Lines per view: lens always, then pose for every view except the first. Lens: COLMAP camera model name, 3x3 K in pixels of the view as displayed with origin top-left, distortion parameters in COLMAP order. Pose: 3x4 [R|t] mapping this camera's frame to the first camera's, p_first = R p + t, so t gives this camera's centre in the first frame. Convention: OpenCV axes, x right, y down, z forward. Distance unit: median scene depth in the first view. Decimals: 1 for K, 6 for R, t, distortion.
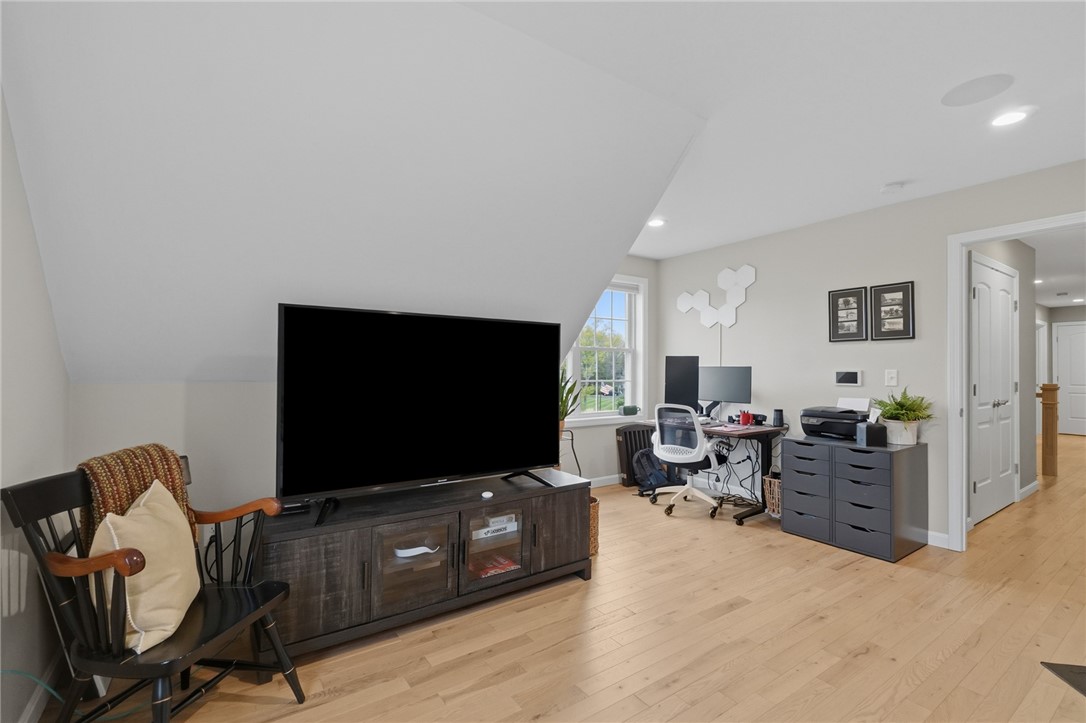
lens RADIAL K [[481.2, 0, 543.0], [0, 481.2, 361.5], [0, 0, 1]] dist [-0.002423, 0.000009]
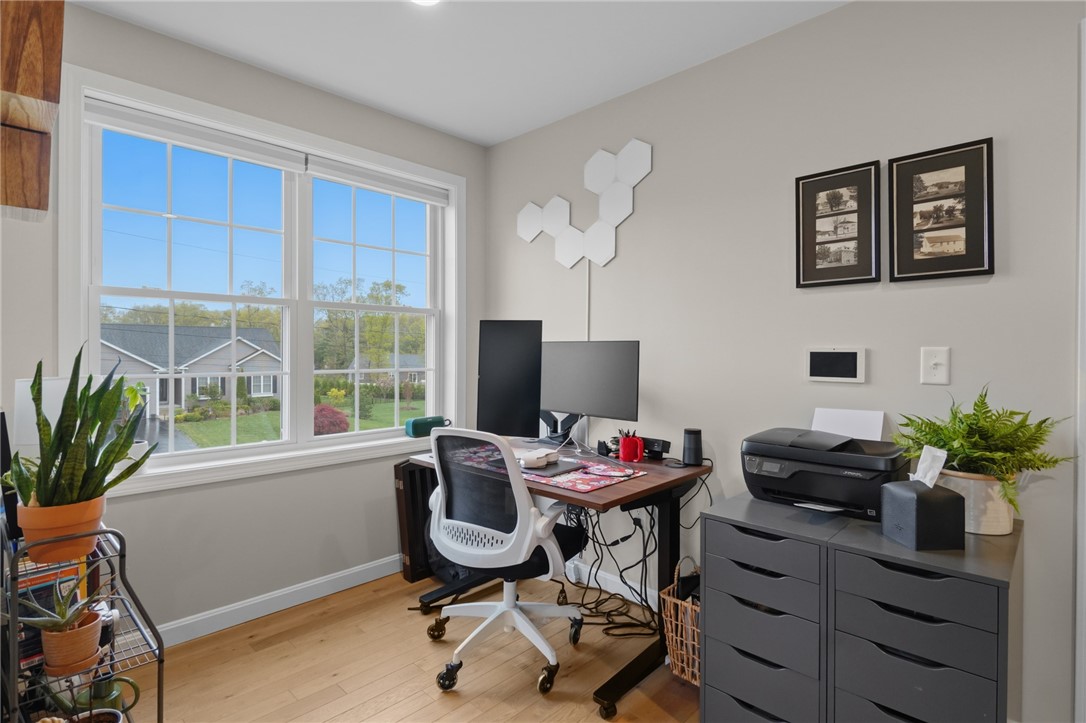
lens RADIAL K [[536.2, 0, 545.5], [0, 536.2, 349.8], [0, 0, 1]] dist [0.002548, 0.000005]
pose [[0.980601, 0.000152, 0.196013, 0.255047], [-0.003018, 0.999893, 0.014323, 0.012773], [-0.195990, -0.014637, 0.980497, 0.536364]]
